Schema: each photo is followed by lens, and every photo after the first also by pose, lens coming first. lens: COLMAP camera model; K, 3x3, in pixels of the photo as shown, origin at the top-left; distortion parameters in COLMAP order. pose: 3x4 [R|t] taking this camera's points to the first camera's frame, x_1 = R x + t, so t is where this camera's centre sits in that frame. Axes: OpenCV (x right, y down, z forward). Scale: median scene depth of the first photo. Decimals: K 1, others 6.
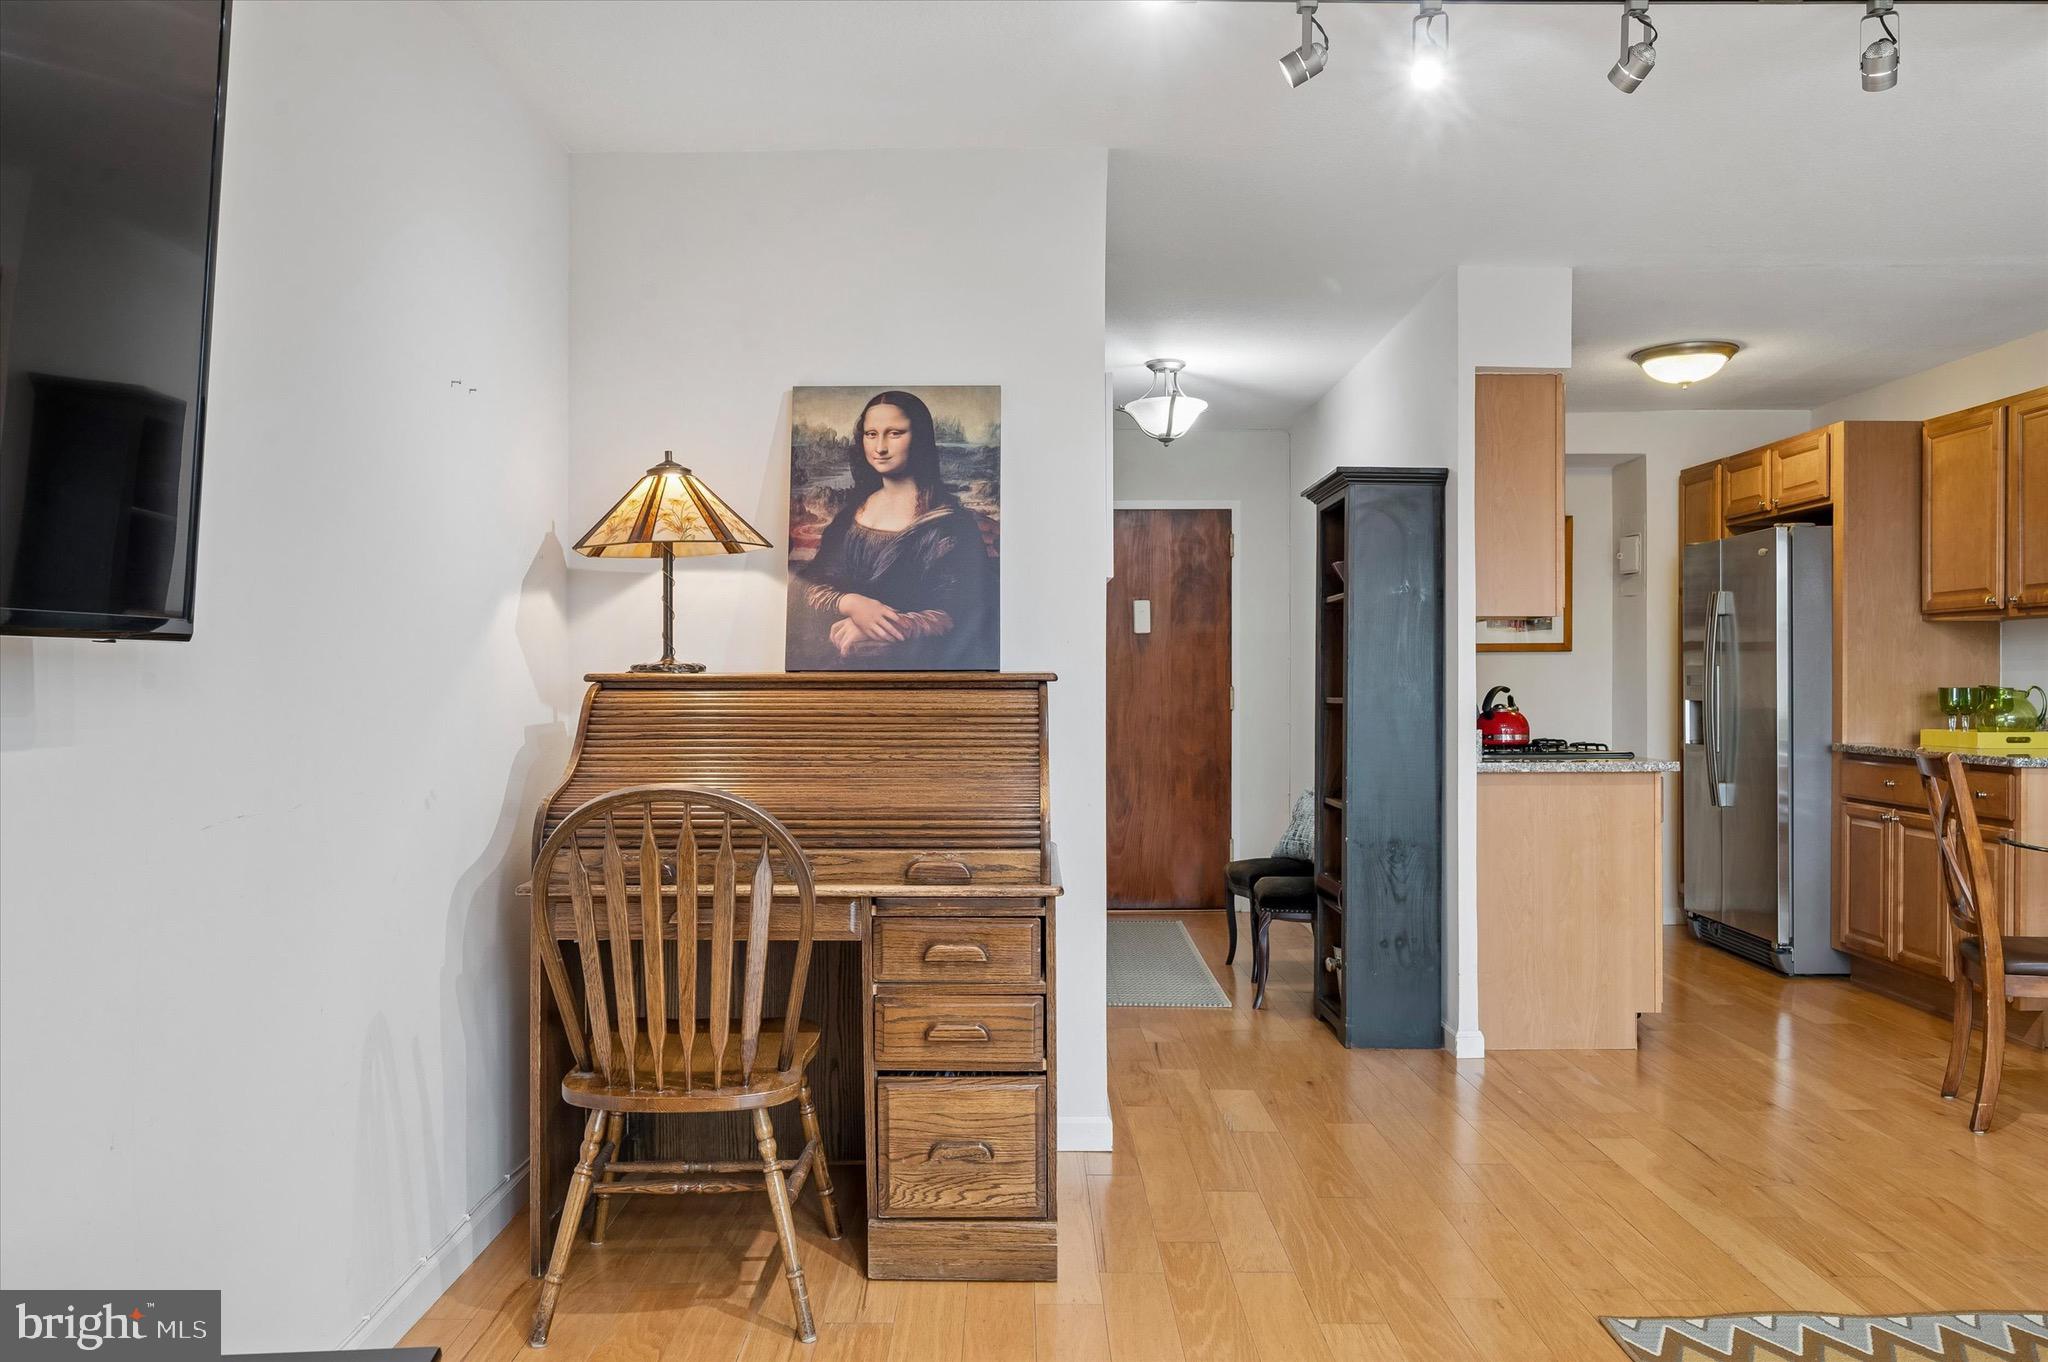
lens RADIAL K [[1525.4, 0, 1022.7], [0, 1525.4, 671.2], [0, 0, 1]] dist [-0.002497, -0.004718]
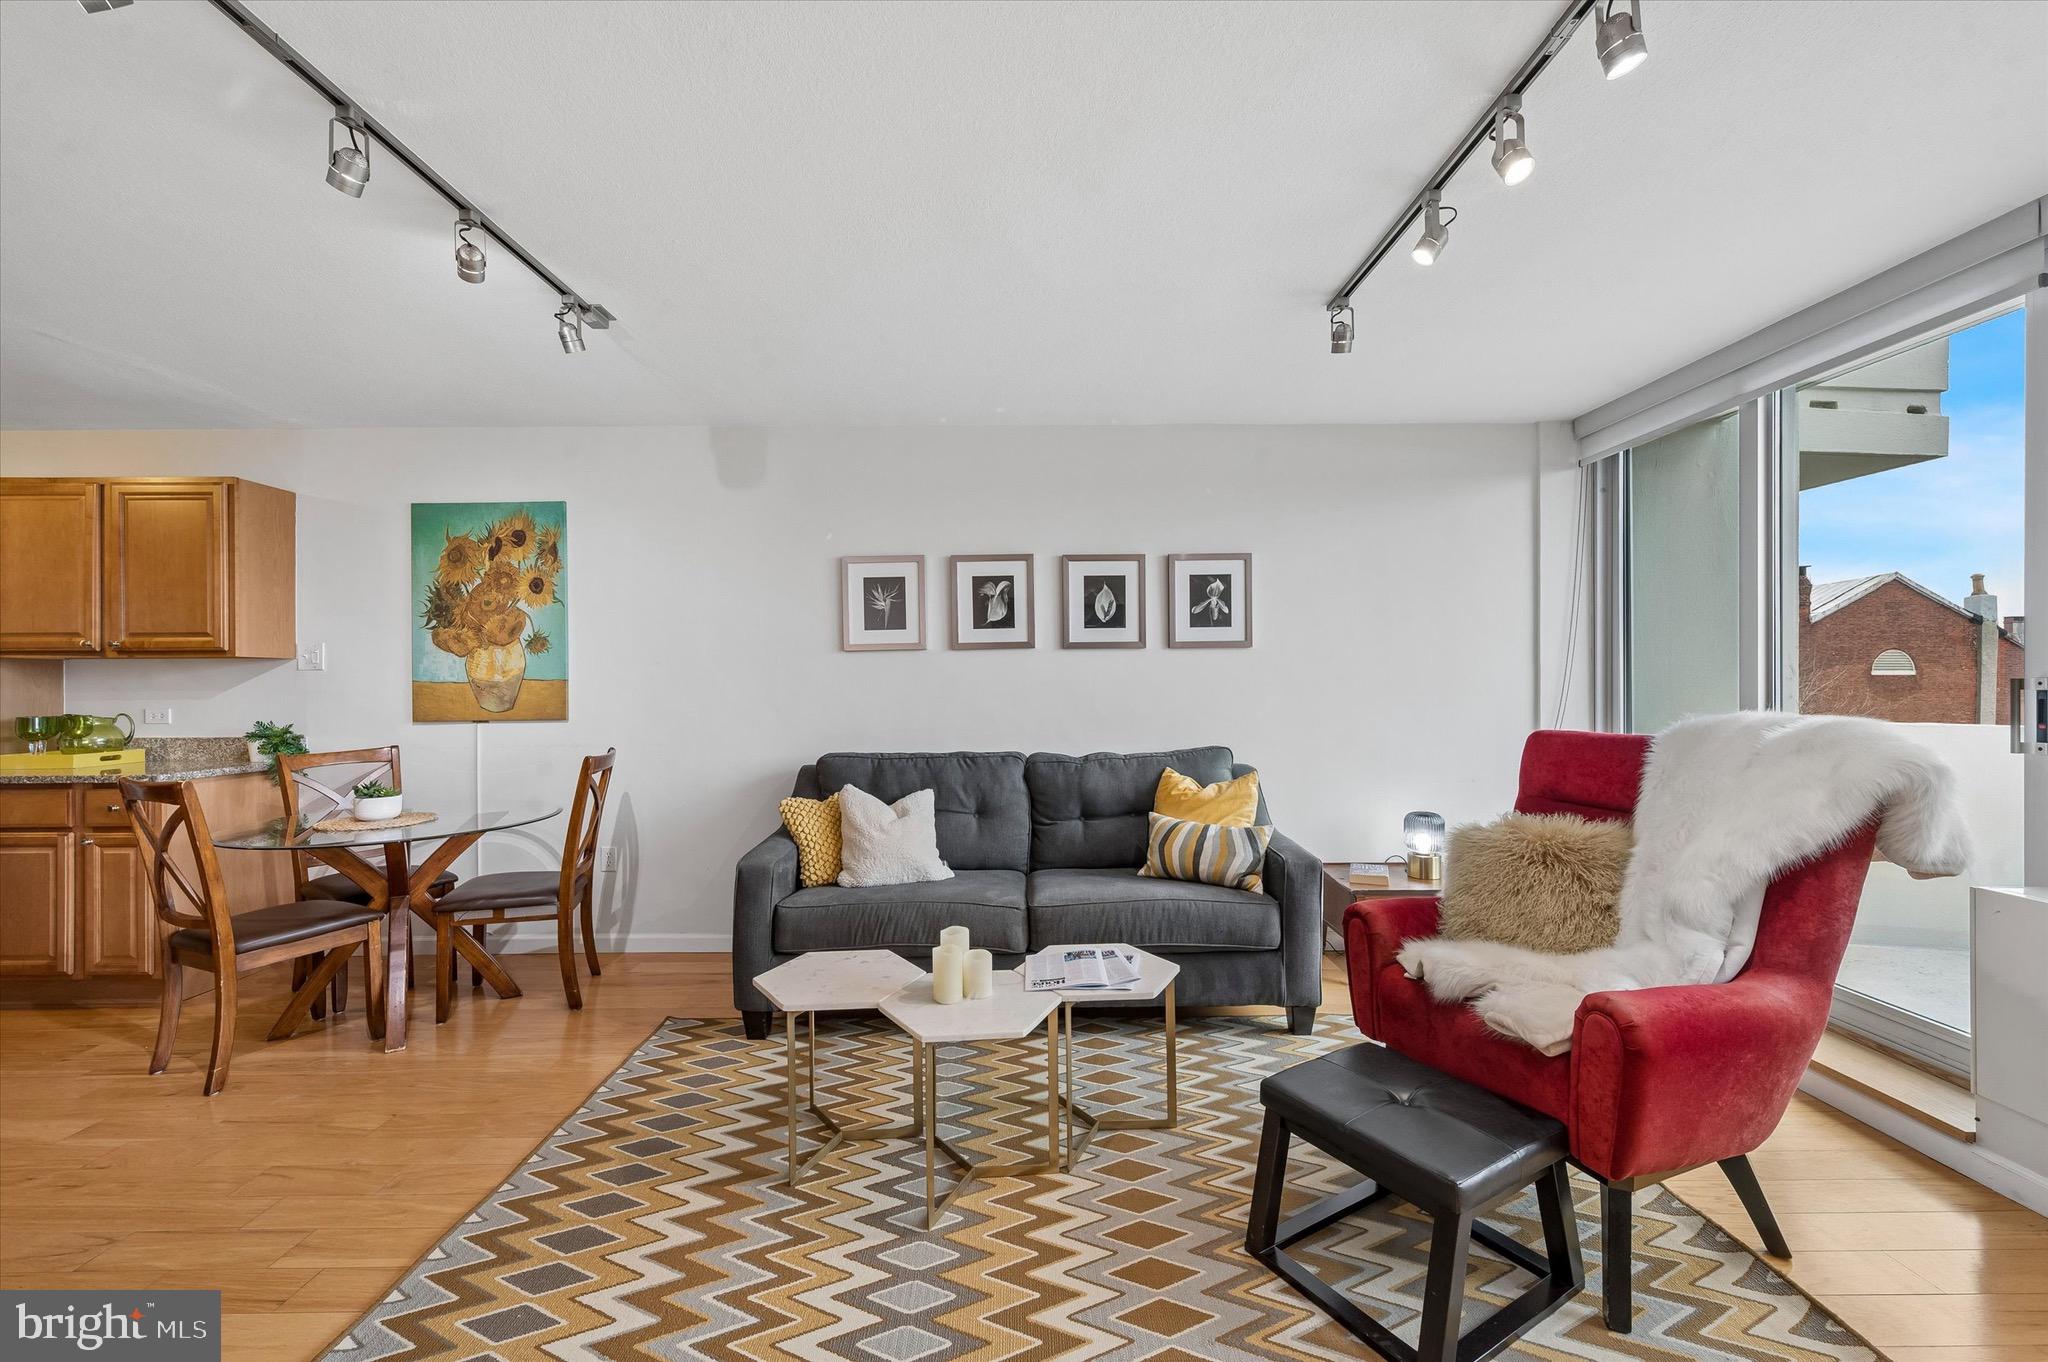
lens RADIAL K [[808.6, 0, 1014.9], [0, 808.6, 685.6], [0, 0, 1]] dist [-0.001002, -0.000414]
pose [[-0.025400, -0.002513, 0.999674, -0.016902], [0.000573, 0.999997, 0.002528, -0.014647], [-0.999677, 0.000637, -0.025399, 0.287289]]
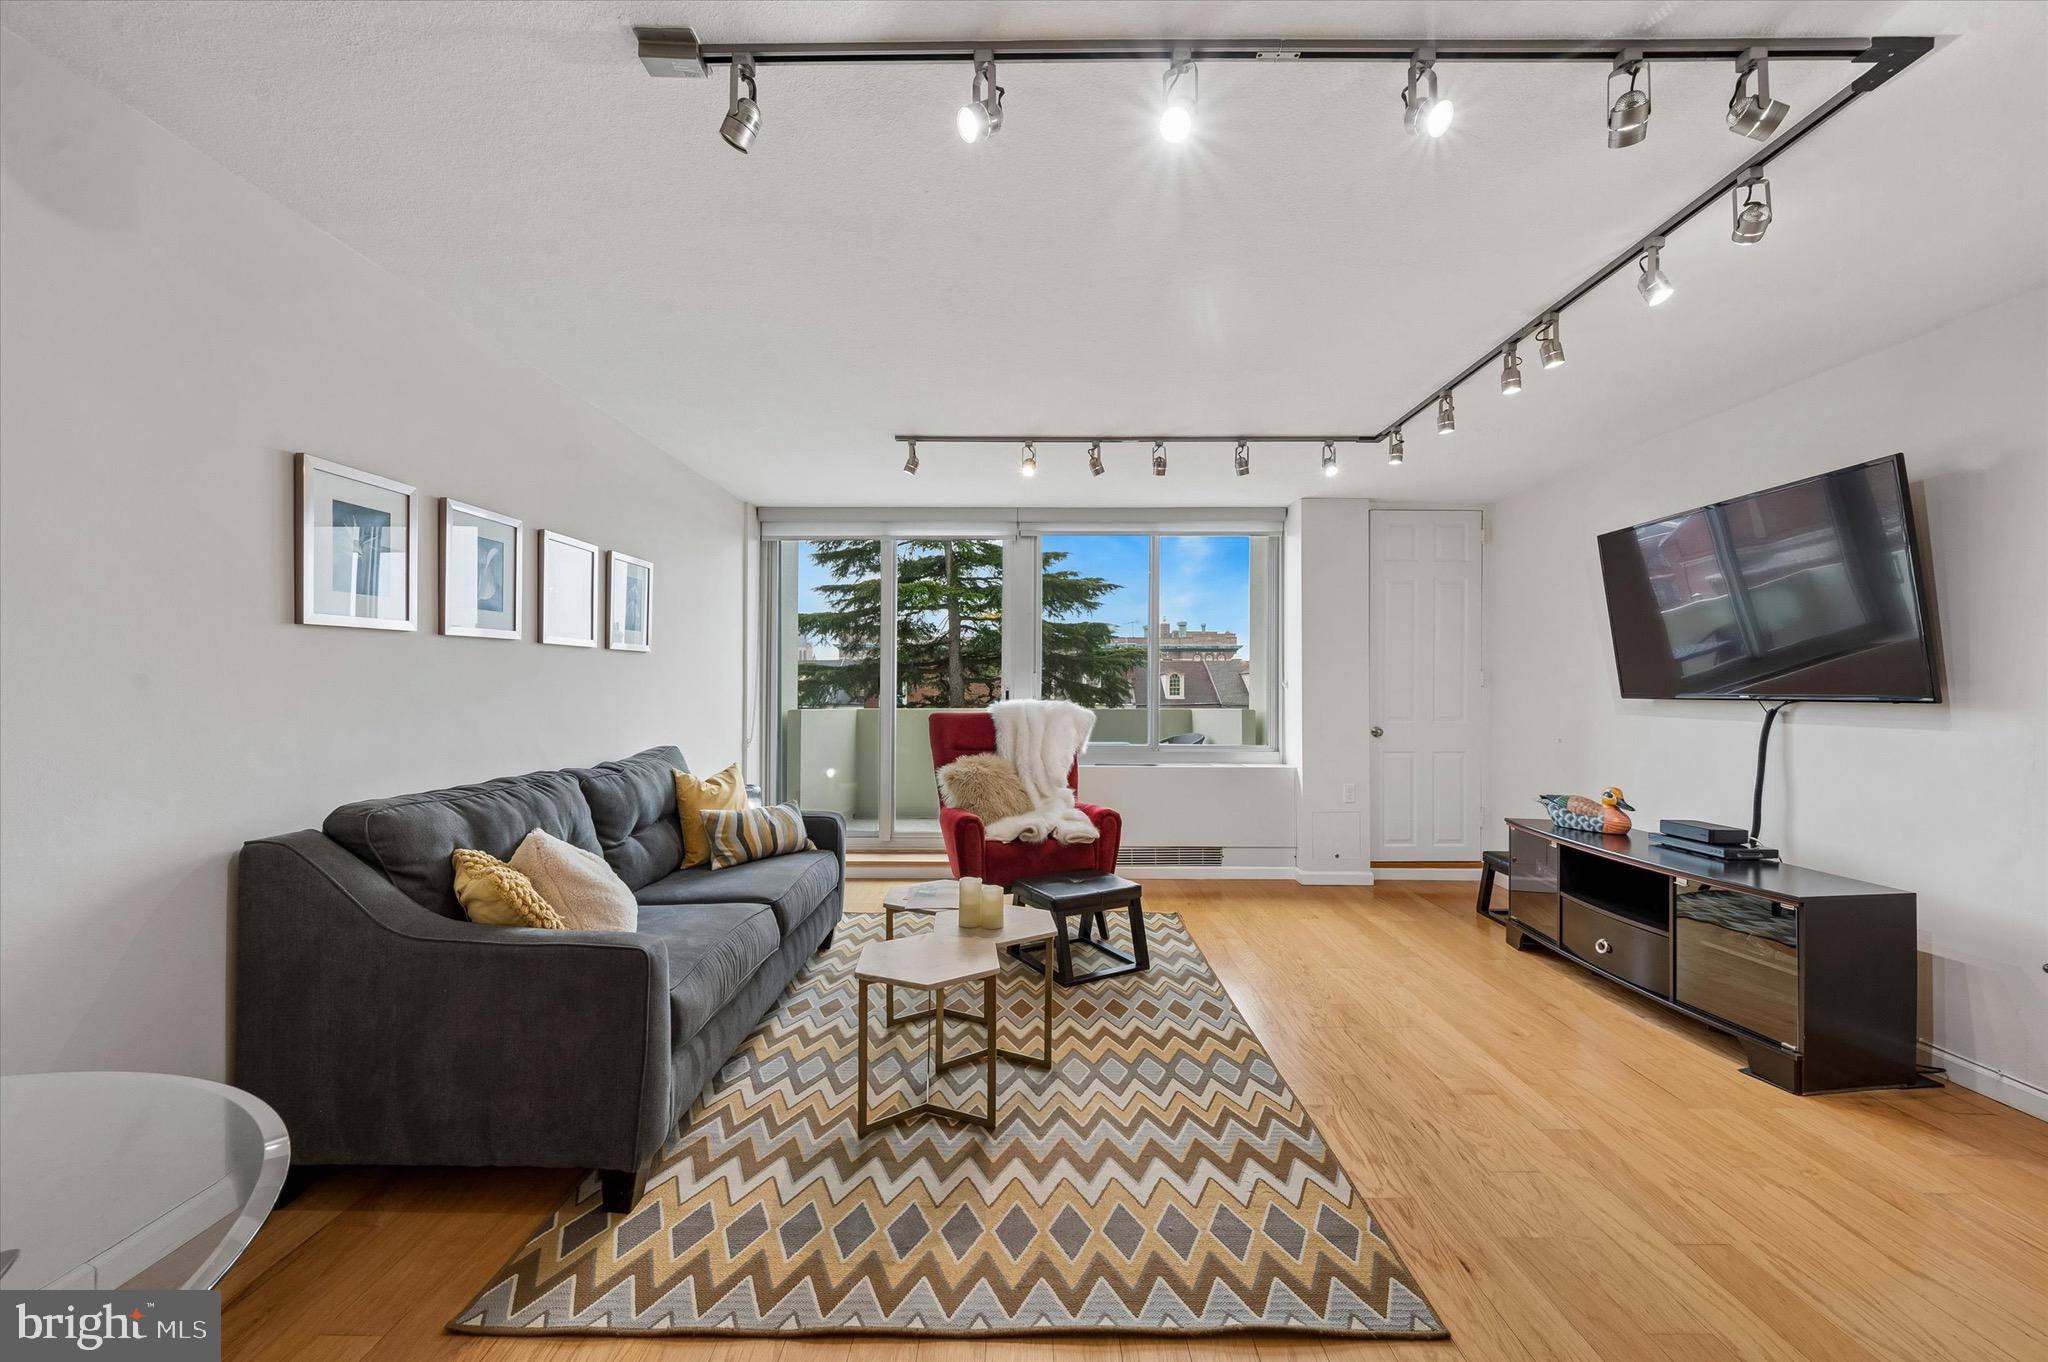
lens RADIAL K [[808.6, 0, 1009.9], [0, 808.6, 682.8], [0, 0, 1]] dist [-0.001002, -0.000414]
pose [[-0.999980, -0.002377, 0.005859, 0.348957], [-0.002428, 0.999958, -0.008813, -0.011701], [-0.005838, -0.008827, -0.999944, 0.806687]]
